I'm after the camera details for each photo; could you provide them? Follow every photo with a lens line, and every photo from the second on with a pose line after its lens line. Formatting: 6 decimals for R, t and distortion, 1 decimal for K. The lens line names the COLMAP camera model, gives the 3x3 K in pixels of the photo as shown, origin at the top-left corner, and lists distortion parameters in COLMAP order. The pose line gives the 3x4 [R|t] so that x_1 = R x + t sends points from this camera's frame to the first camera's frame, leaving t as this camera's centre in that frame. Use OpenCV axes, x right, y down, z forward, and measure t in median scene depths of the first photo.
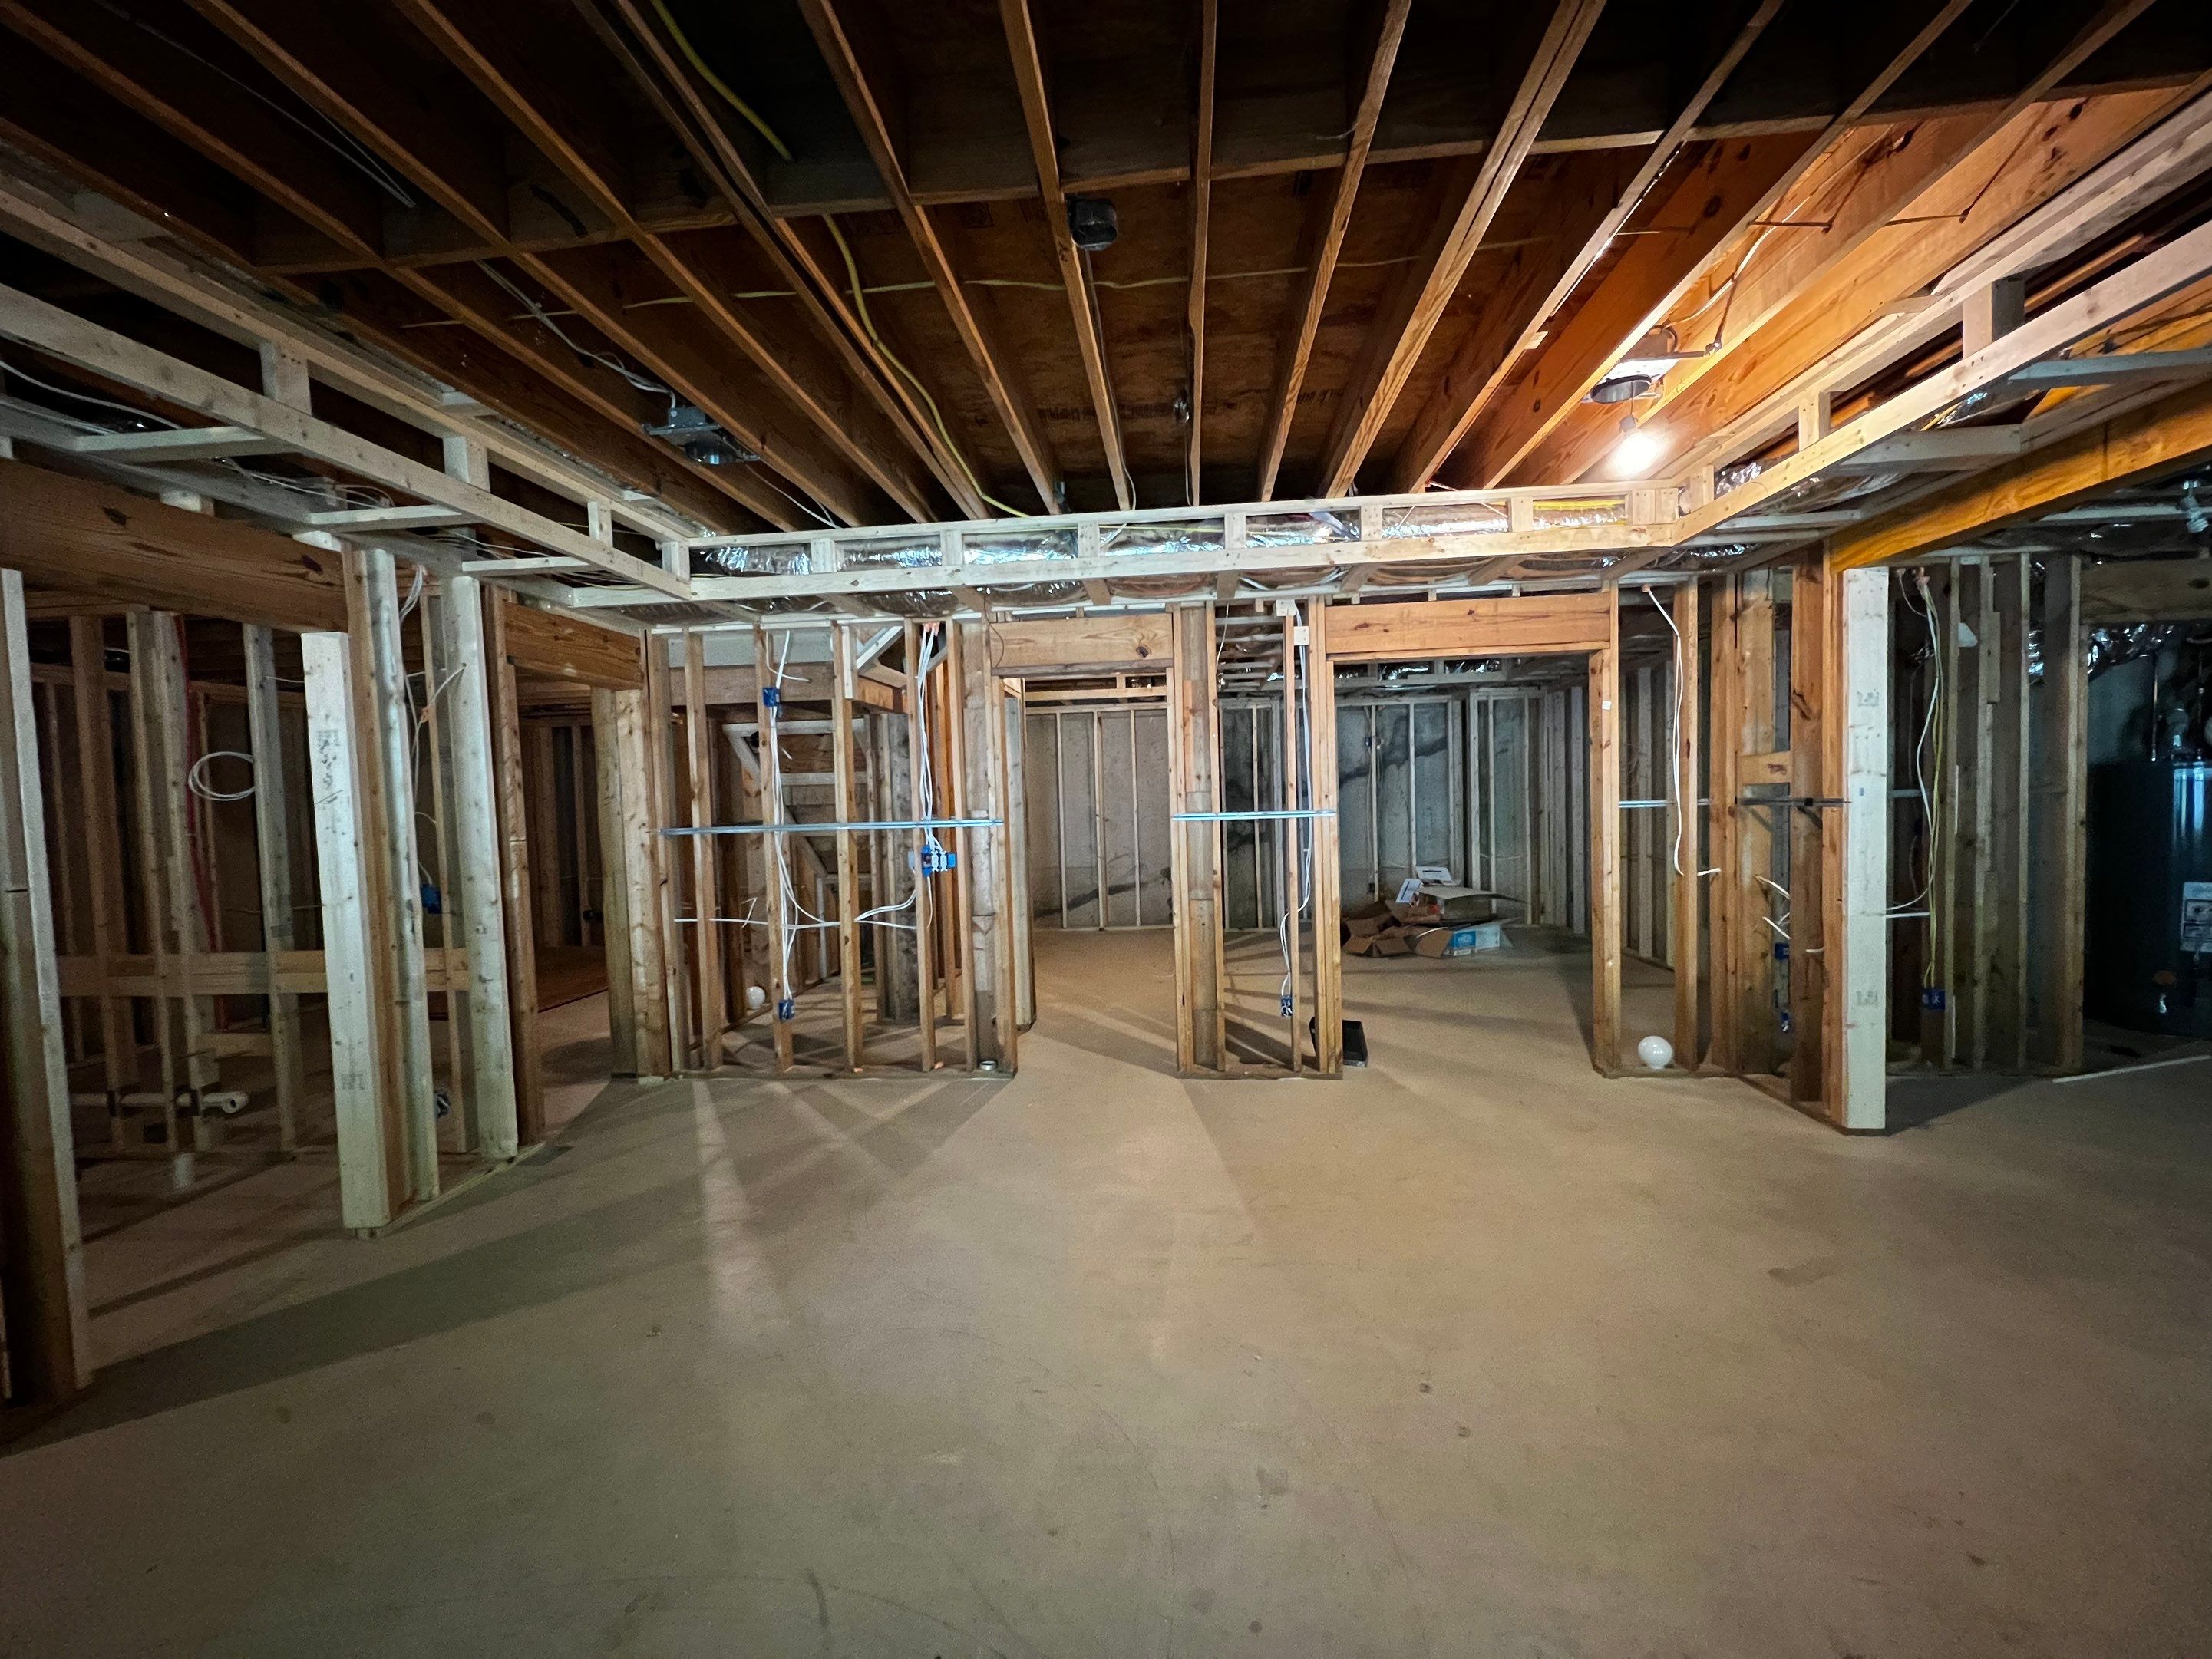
lens RADIAL K [[883.6, 0, 1108.1], [0, 883.6, 830.3], [0, 0, 1]] dist [-0.001941, 0.001025]
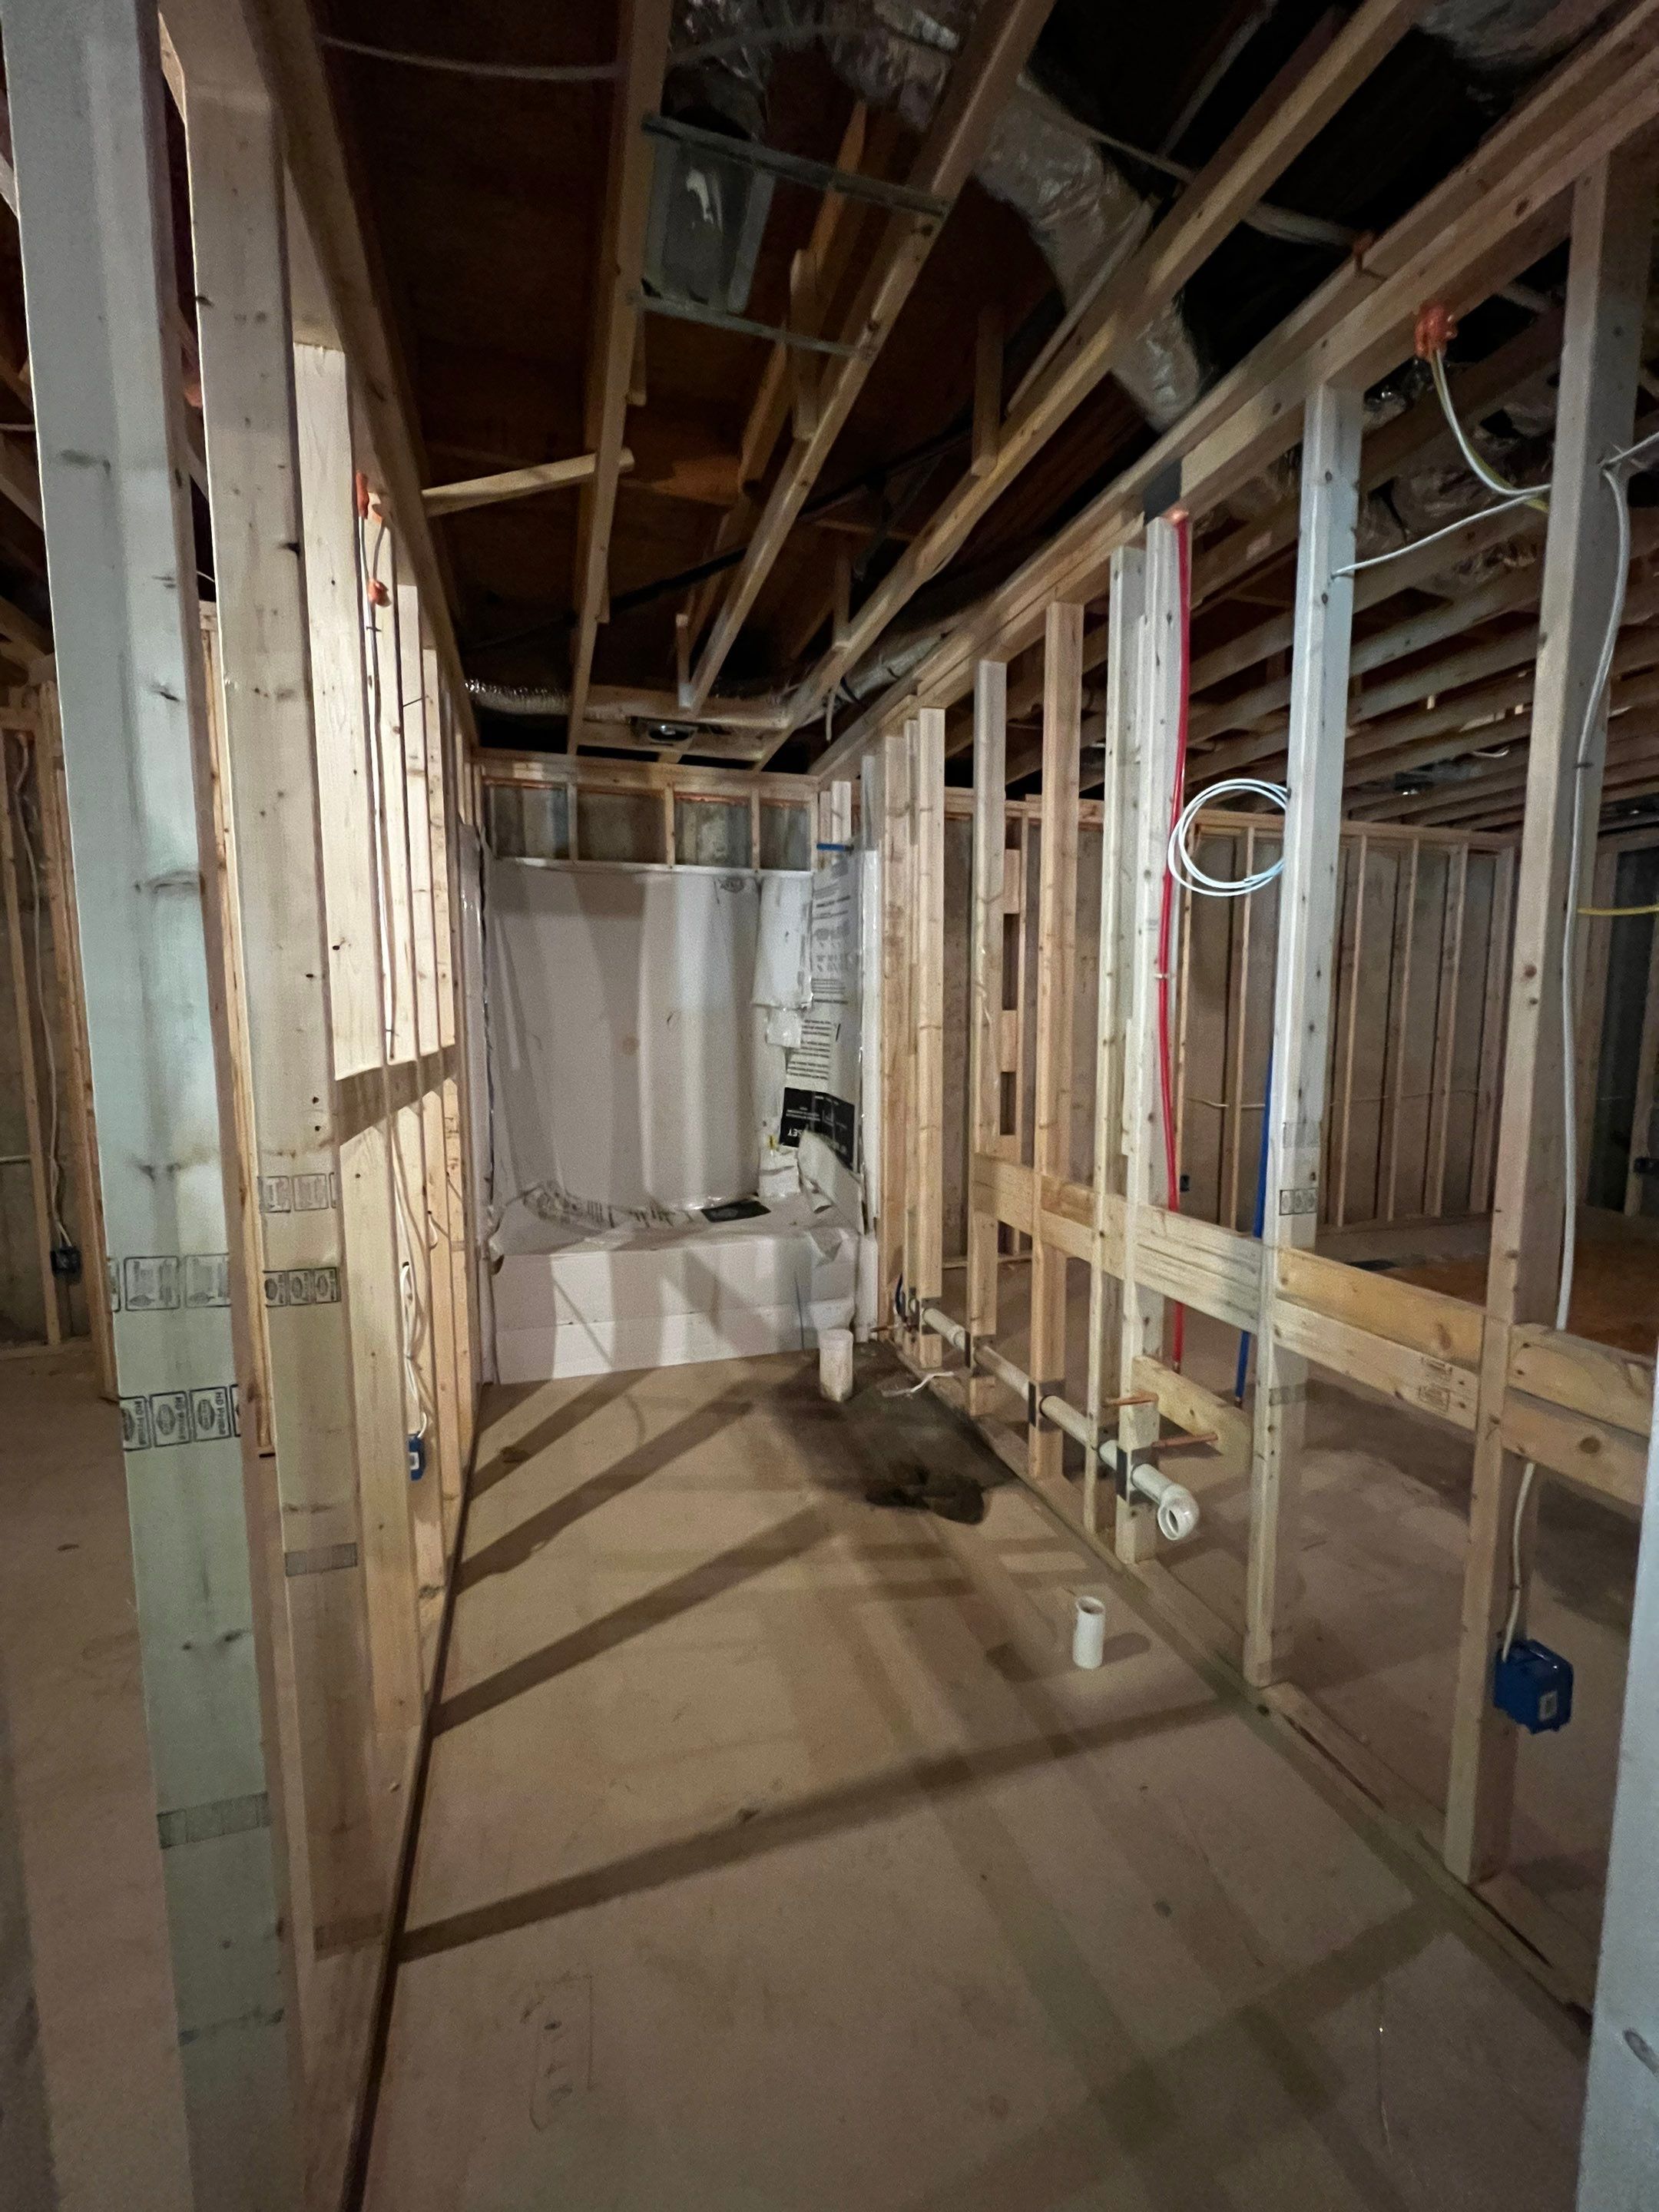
lens RADIAL K [[883.7, 0, 817.2], [0, 883.7, 1107.9], [0, 0, 1]] dist [-0.001941, 0.001025]
pose [[0.380201, 0.128209, -0.915975, -0.628501], [-0.046610, 0.991743, 0.119468, 0.028157], [0.923729, -0.002729, 0.383038, 0.611821]]
